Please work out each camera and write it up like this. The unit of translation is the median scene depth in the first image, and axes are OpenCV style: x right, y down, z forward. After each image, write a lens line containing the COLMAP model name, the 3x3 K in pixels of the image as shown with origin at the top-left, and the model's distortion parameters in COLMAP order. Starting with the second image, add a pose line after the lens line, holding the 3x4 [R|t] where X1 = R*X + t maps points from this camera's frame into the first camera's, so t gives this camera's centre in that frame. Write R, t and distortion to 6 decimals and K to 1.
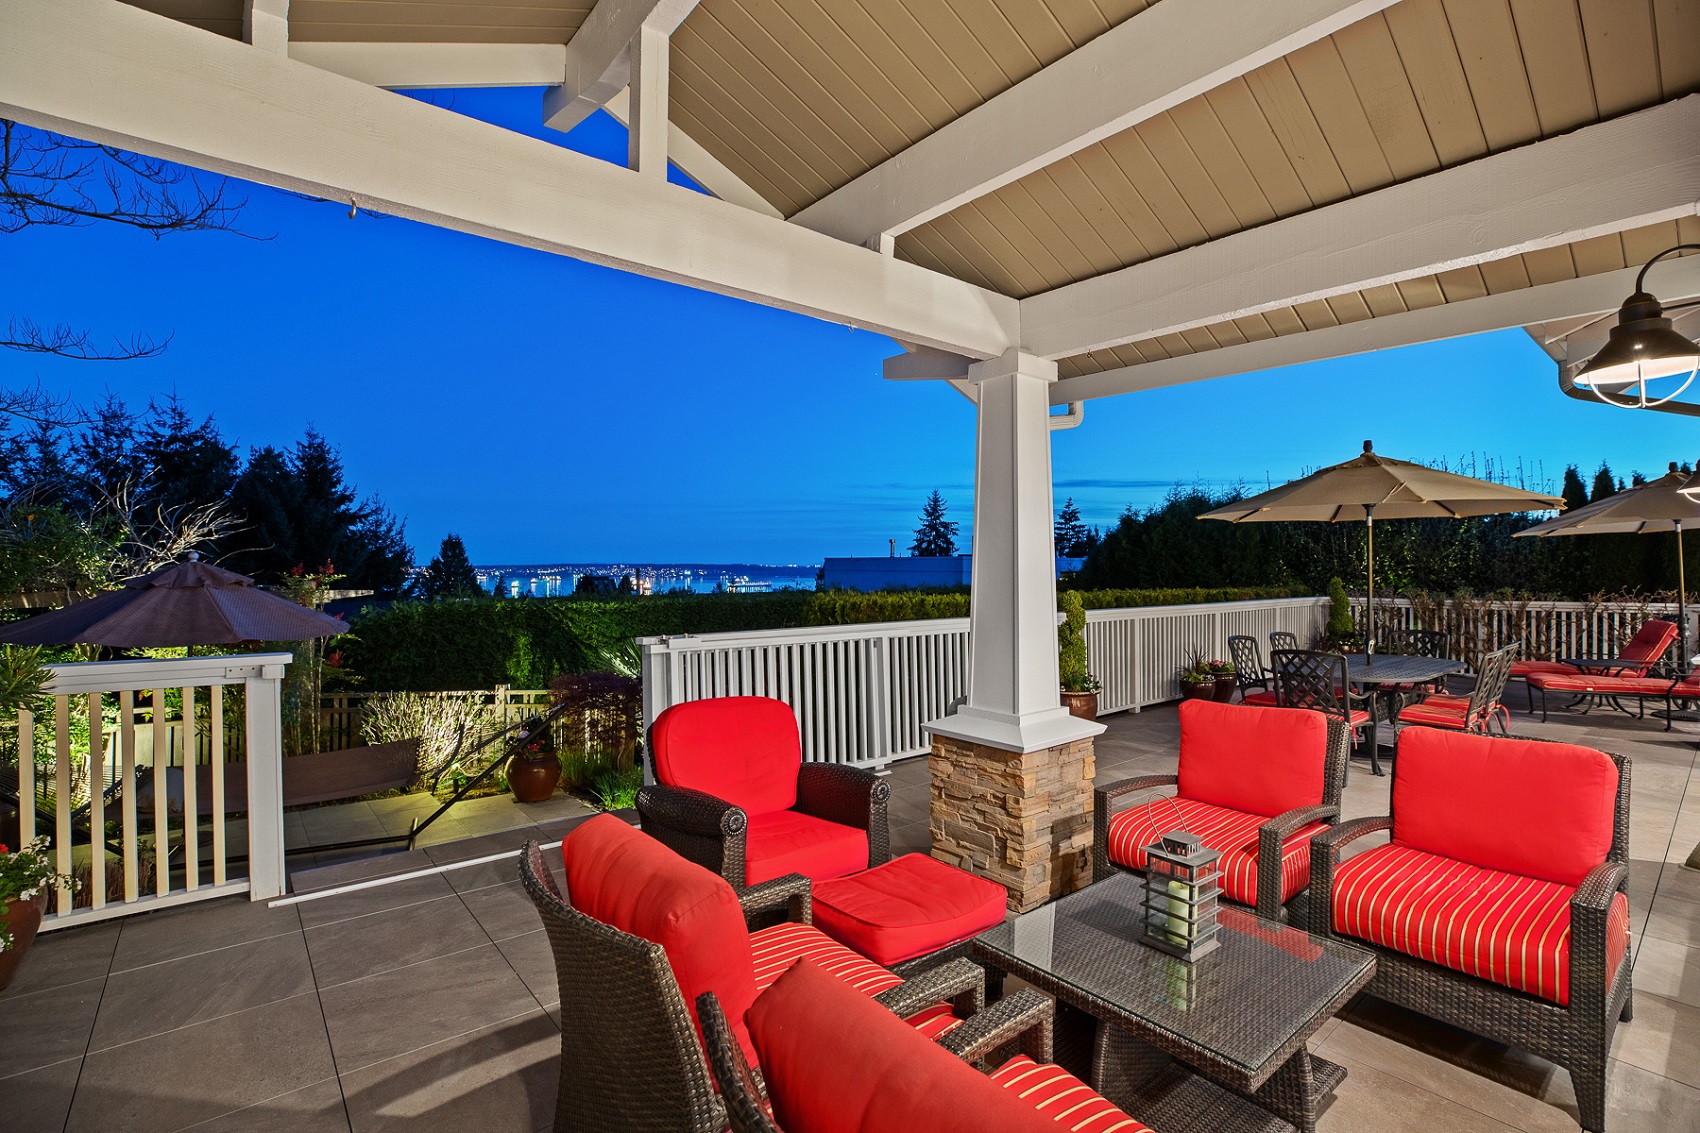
lens RADIAL K [[779.7, 0, 850.0], [0, 779.7, 566.5], [0, 0, 1]] dist [-0.024552, 0.000531]
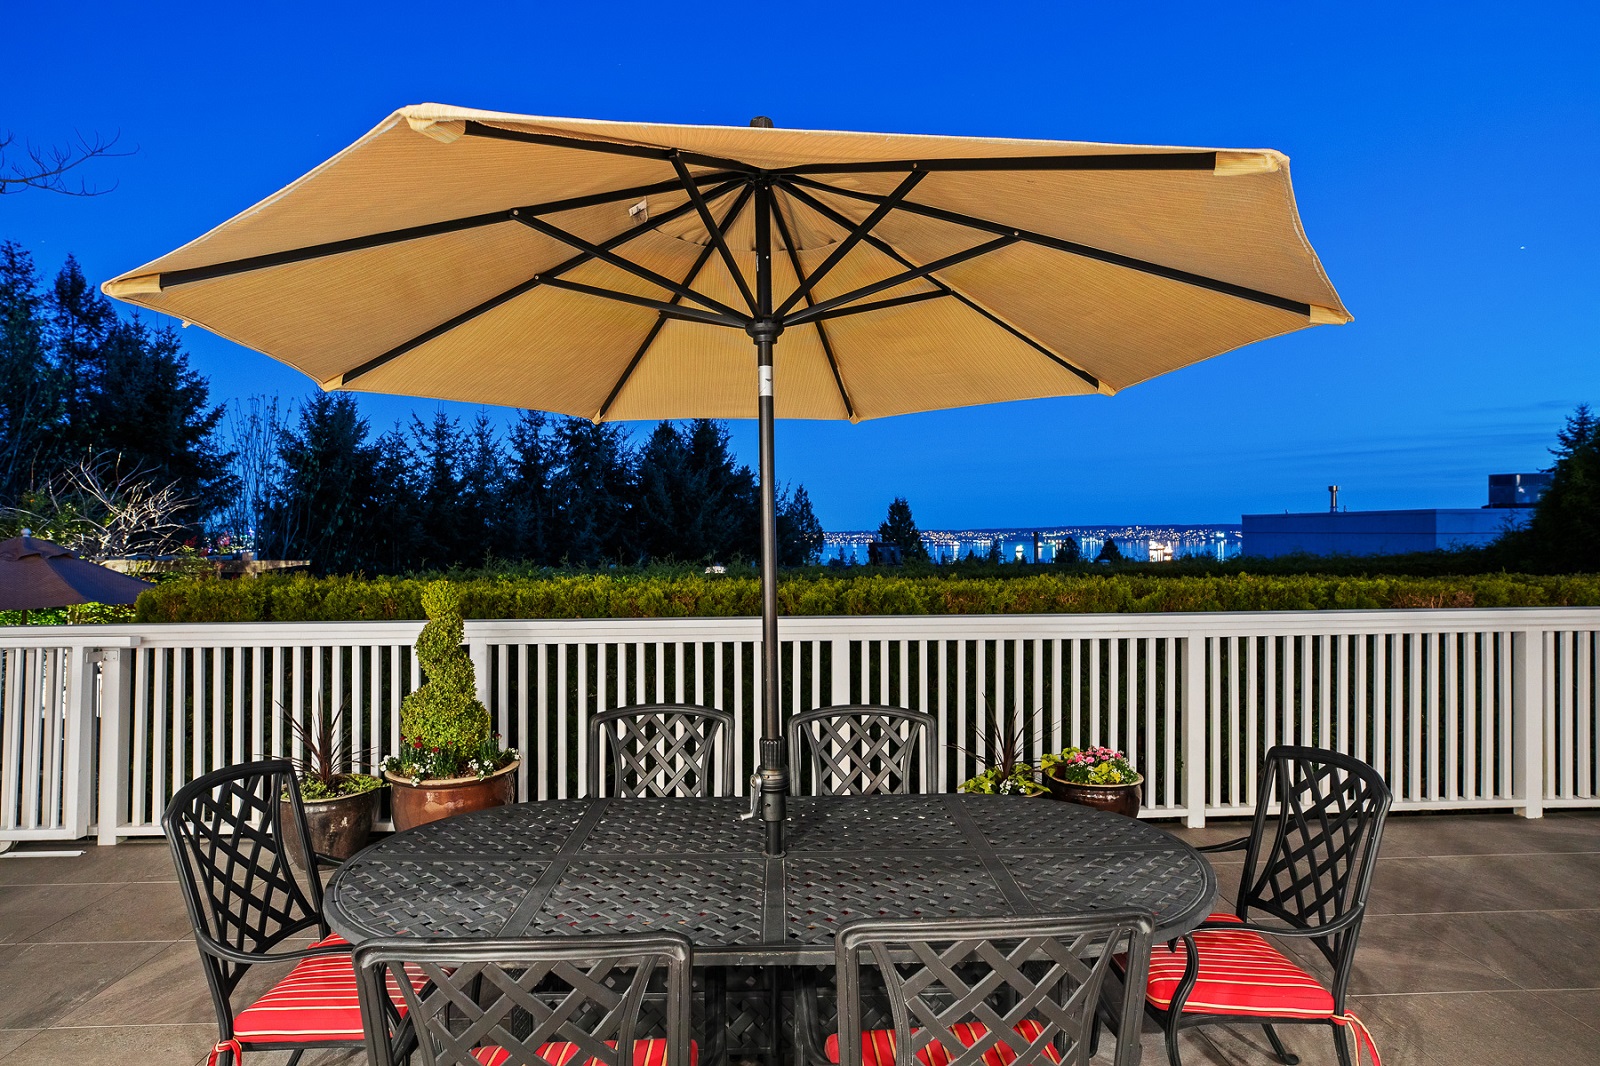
lens RADIAL K [[881.0, 0, 800.0], [0, 881.0, 533.0], [0, 0, 1]] dist [-0.031023, 0.000420]
pose [[0.788002, -0.008315, -0.615617, 0.139739], [0.011321, 0.999935, 0.000985, 0.000145], [0.615569, -0.007746, 0.788045, 0.116355]]
